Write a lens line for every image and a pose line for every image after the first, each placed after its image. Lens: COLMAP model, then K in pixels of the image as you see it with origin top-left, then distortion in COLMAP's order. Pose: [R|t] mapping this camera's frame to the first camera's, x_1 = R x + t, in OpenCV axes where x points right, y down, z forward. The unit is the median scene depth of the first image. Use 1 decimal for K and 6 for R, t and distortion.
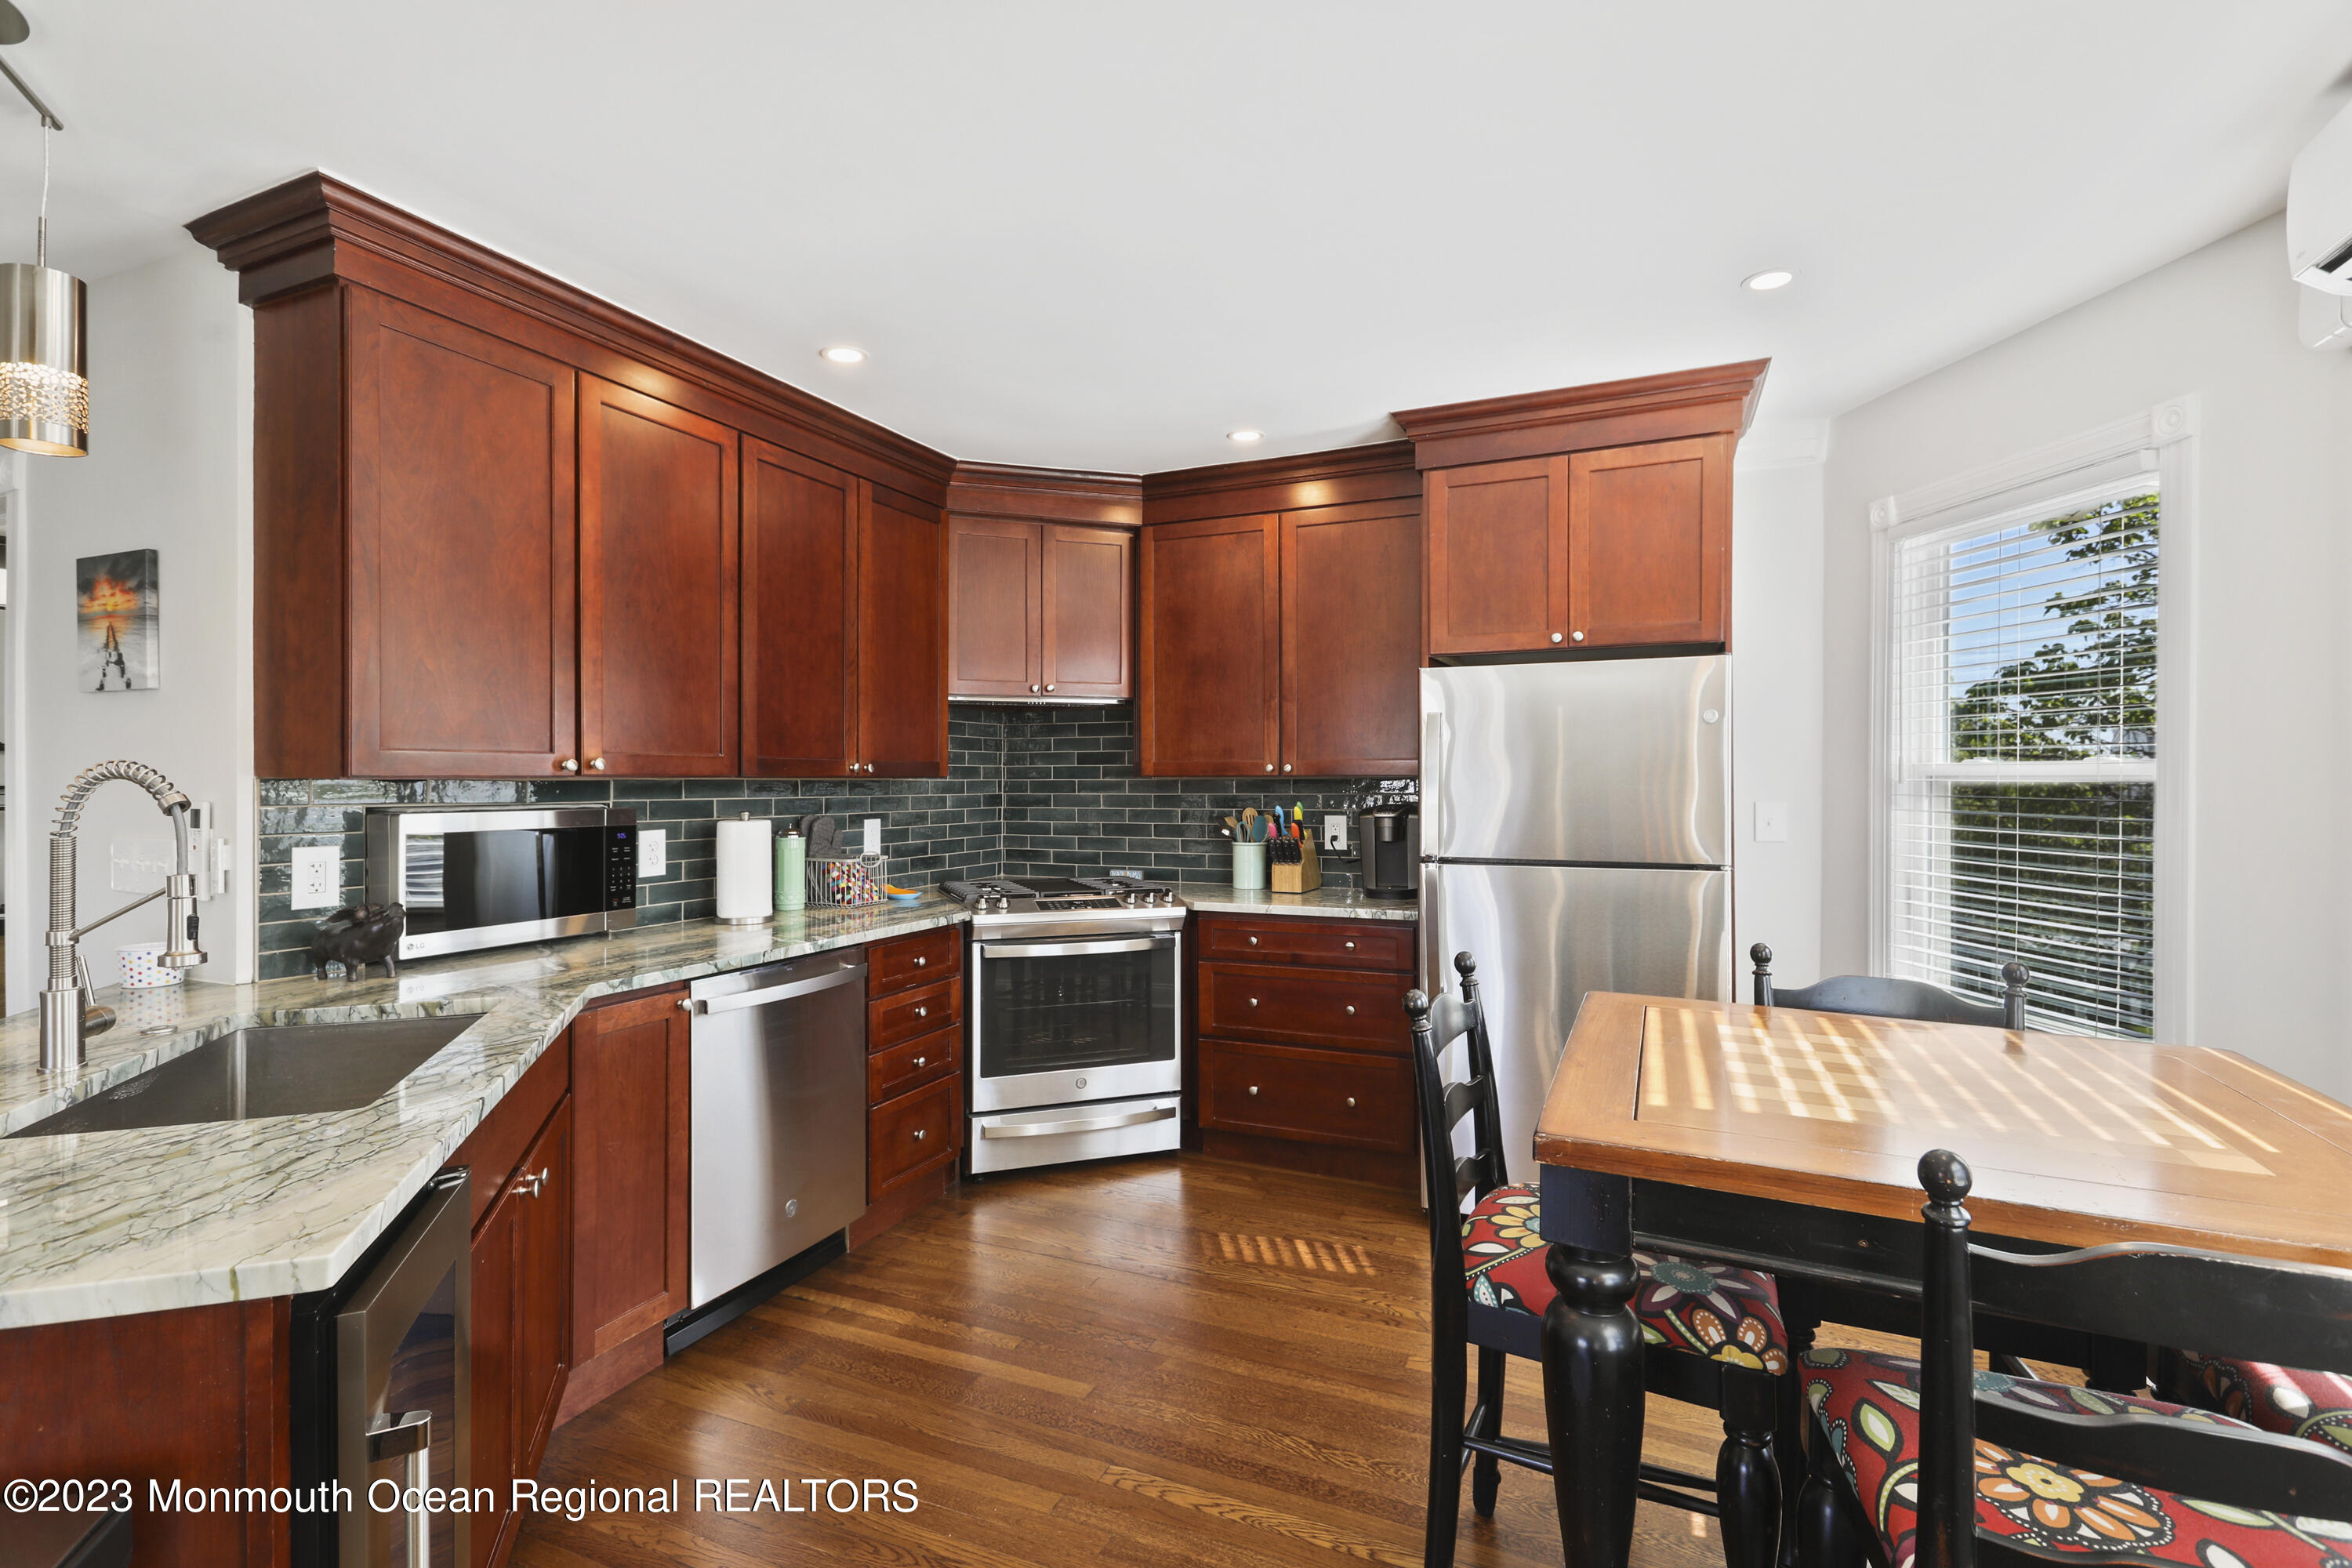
lens RADIAL K [[1074.5, 0, 1187.8], [0, 1074.5, 783.5], [0, 0, 1]] dist [0.013704, 0.000290]
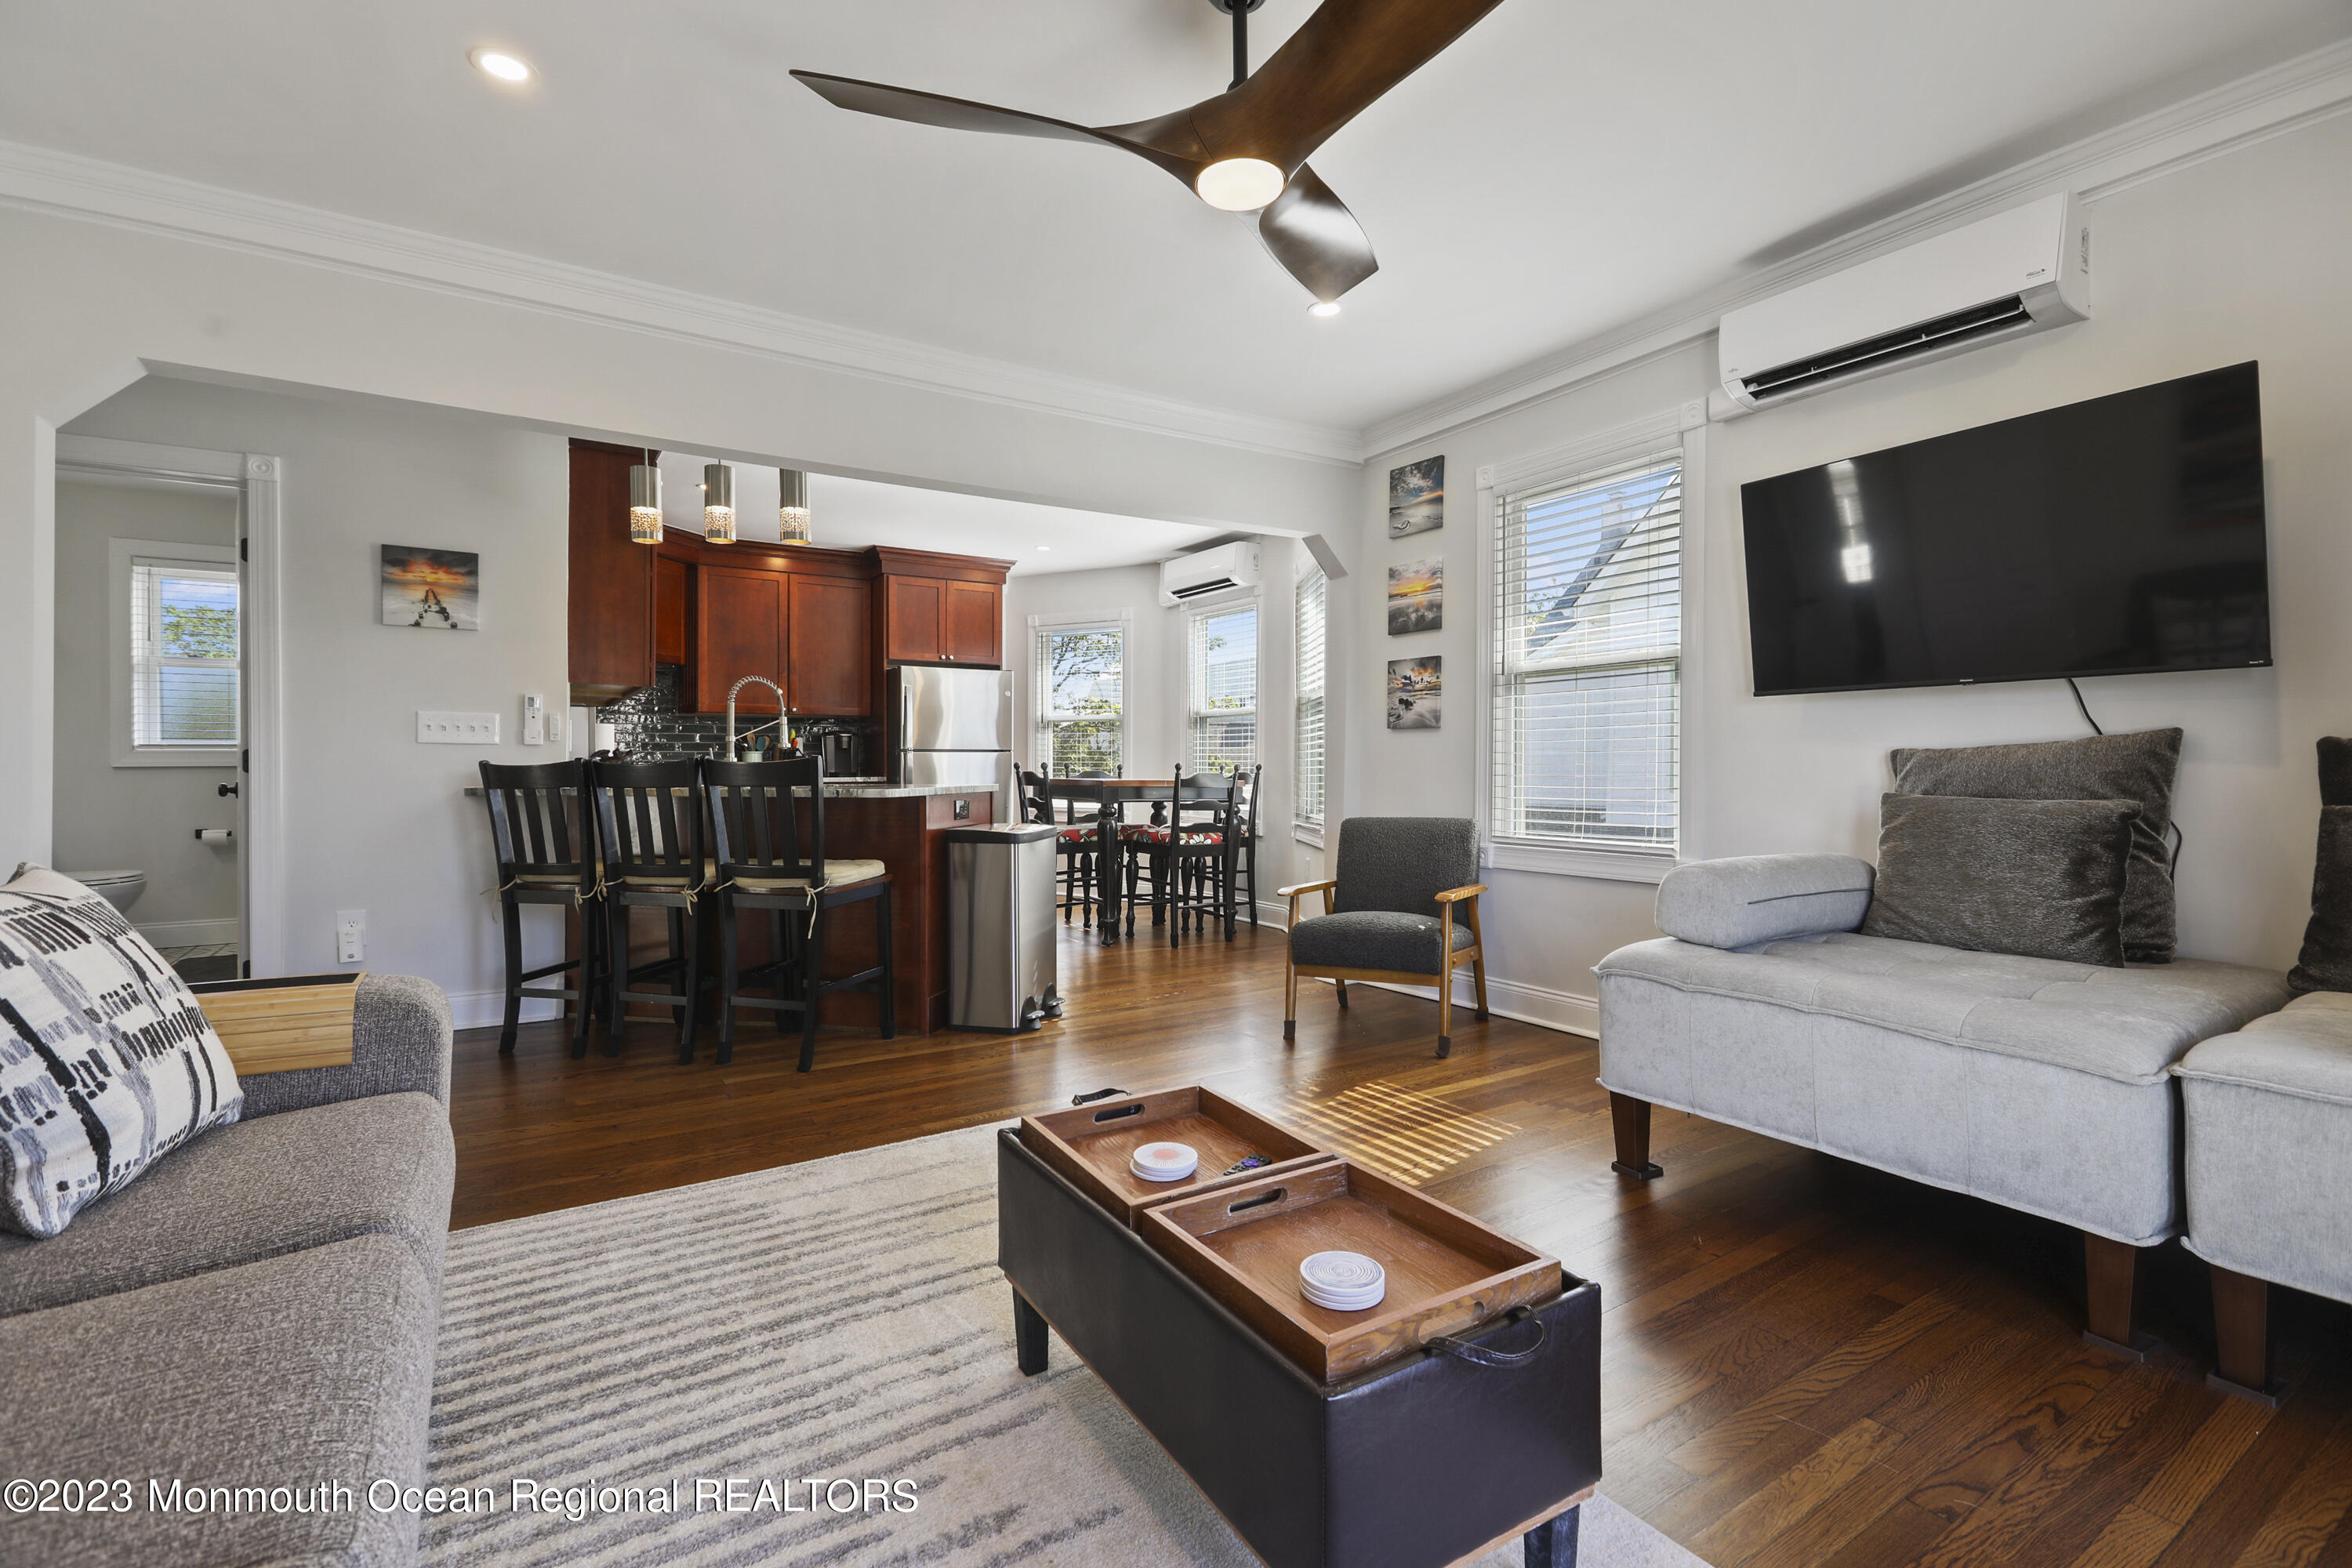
lens RADIAL K [[1046.7, 0, 1166.6], [0, 1046.7, 770.4], [0, 0, 1]] dist [0.012658, -0.003132]
pose [[0.560842, -0.003783, 0.827914, -1.210747], [0.002819, 0.999992, 0.002659, 0.101096], [-0.827918, 0.000842, 0.560848, -0.652197]]
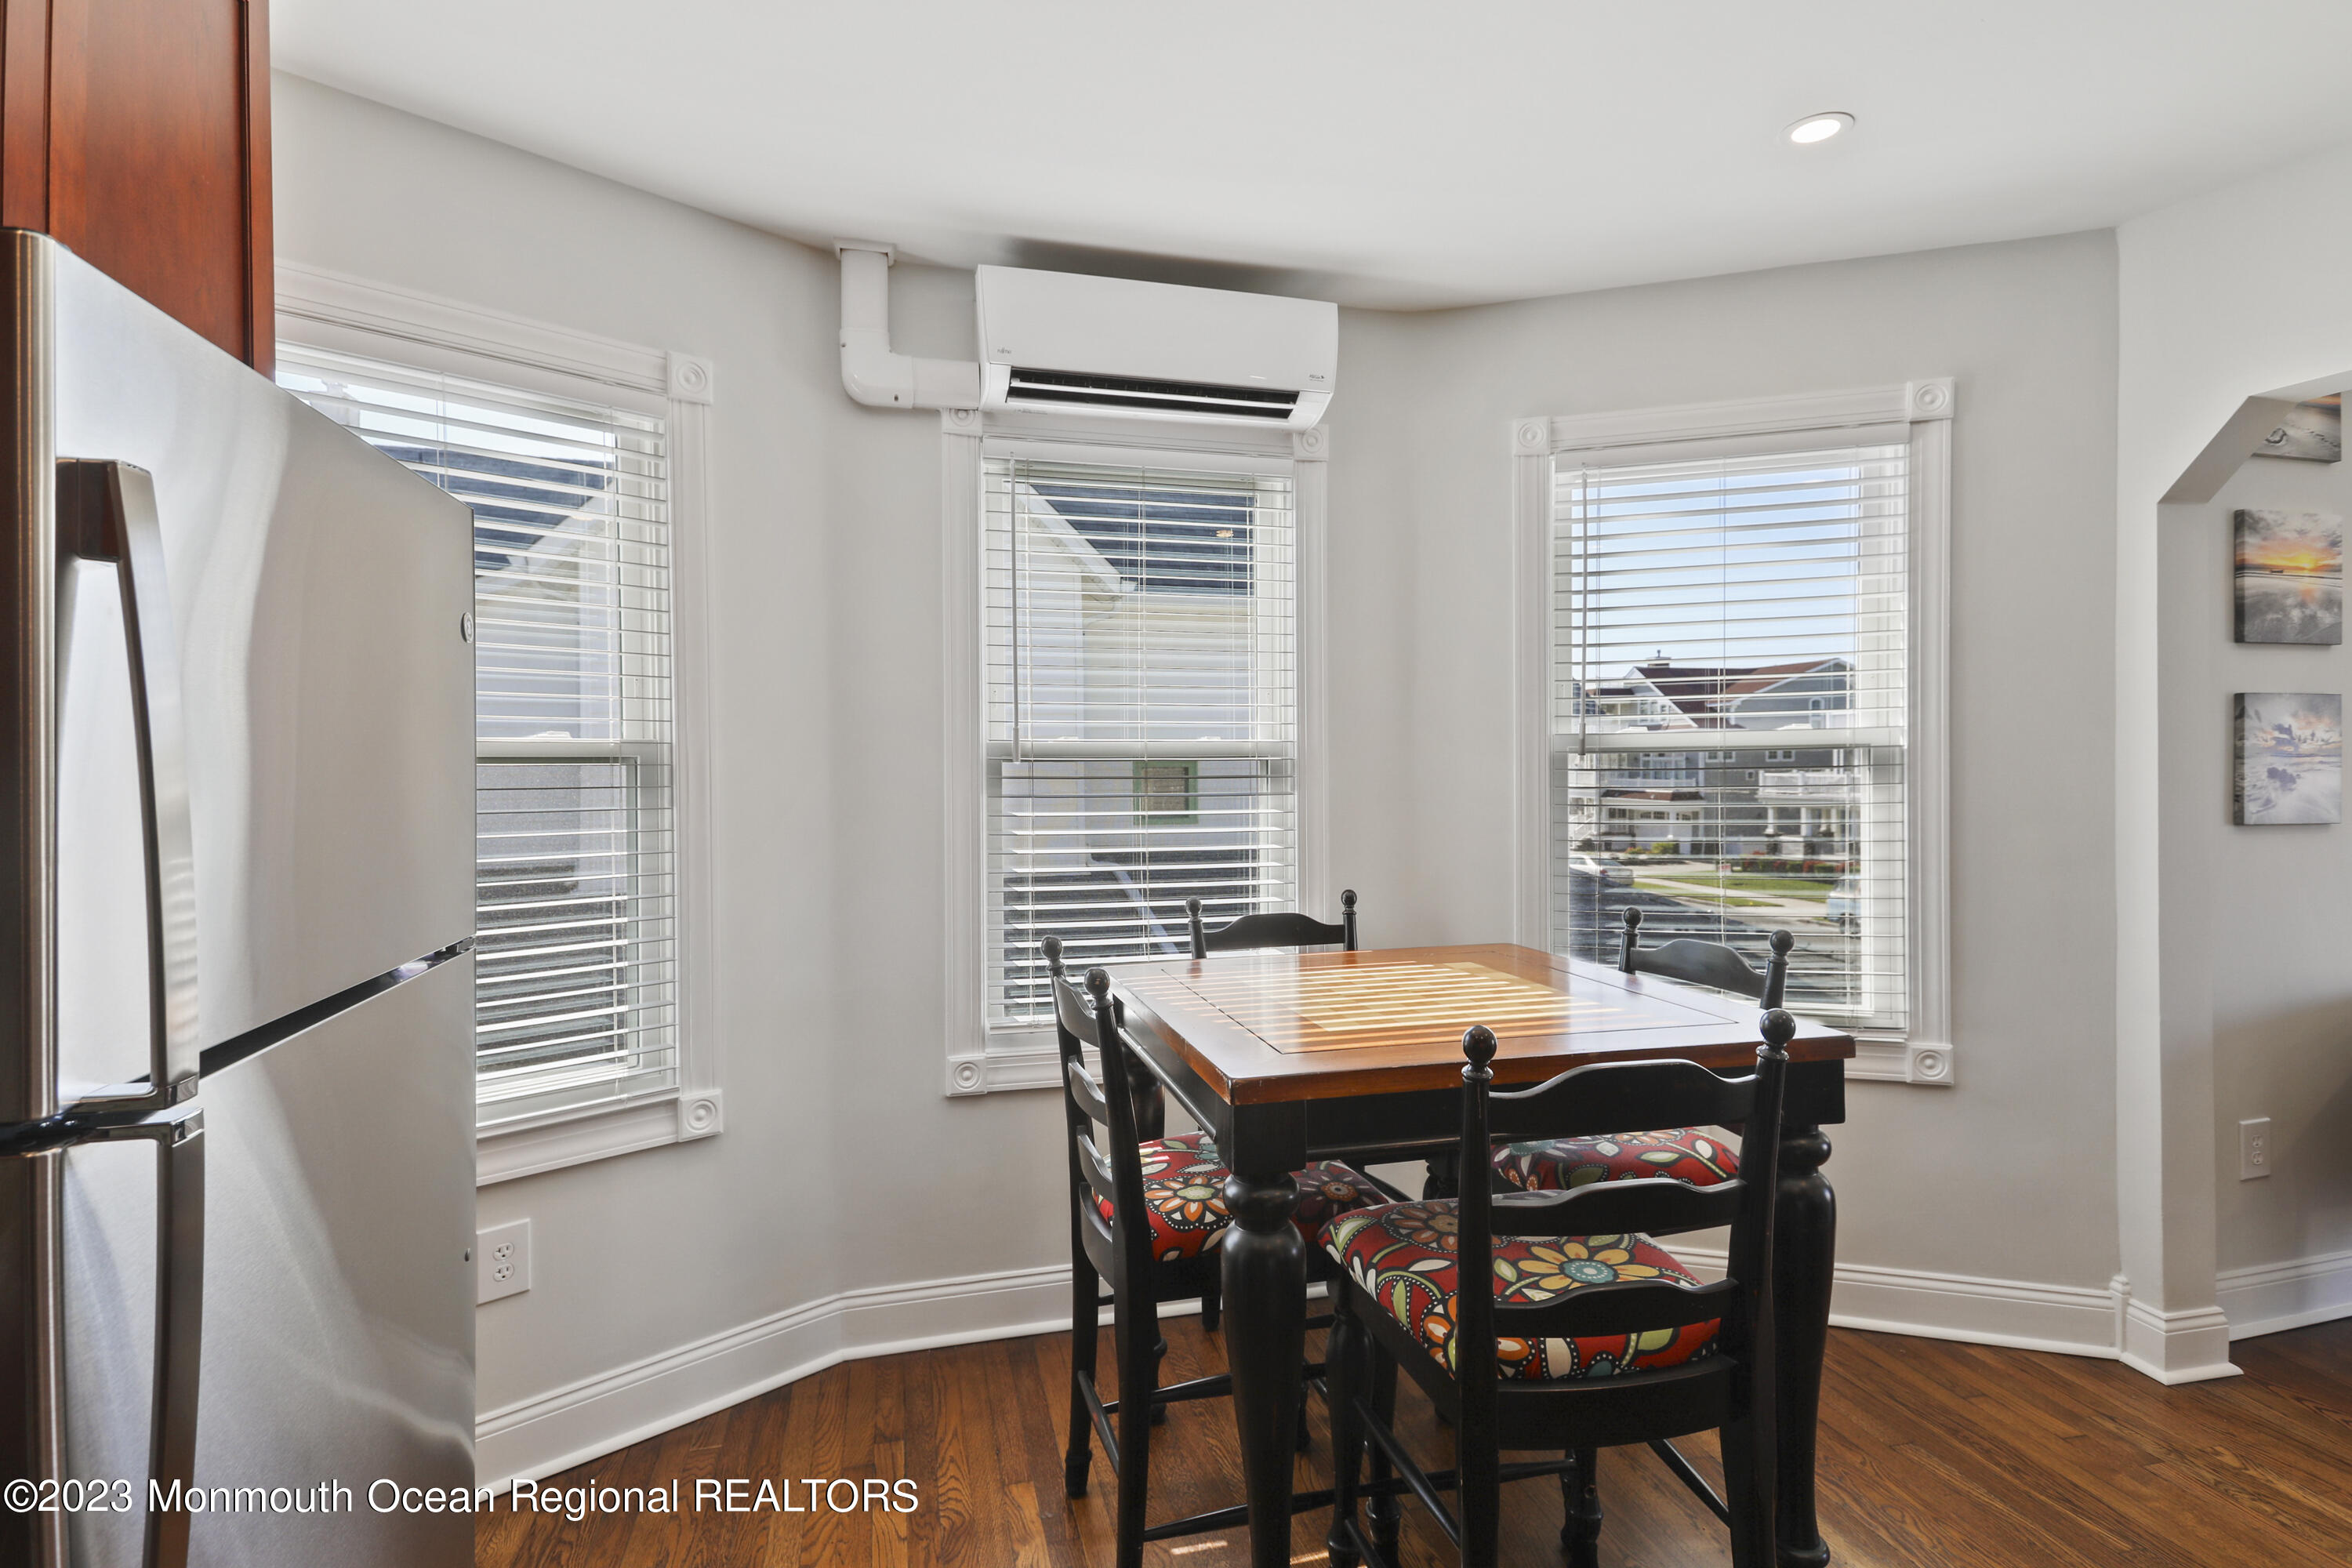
lens RADIAL K [[978.0, 0, 1173.7], [0, 978.0, 774.0], [0, 0, 1]] dist [-0.002144, -0.000142]
pose [[-0.604495, 0.001880, 0.796607, -0.006963], [0.012365, 0.999899, 0.007024, 0.003881], [-0.796513, 0.014096, -0.604457, 0.829605]]
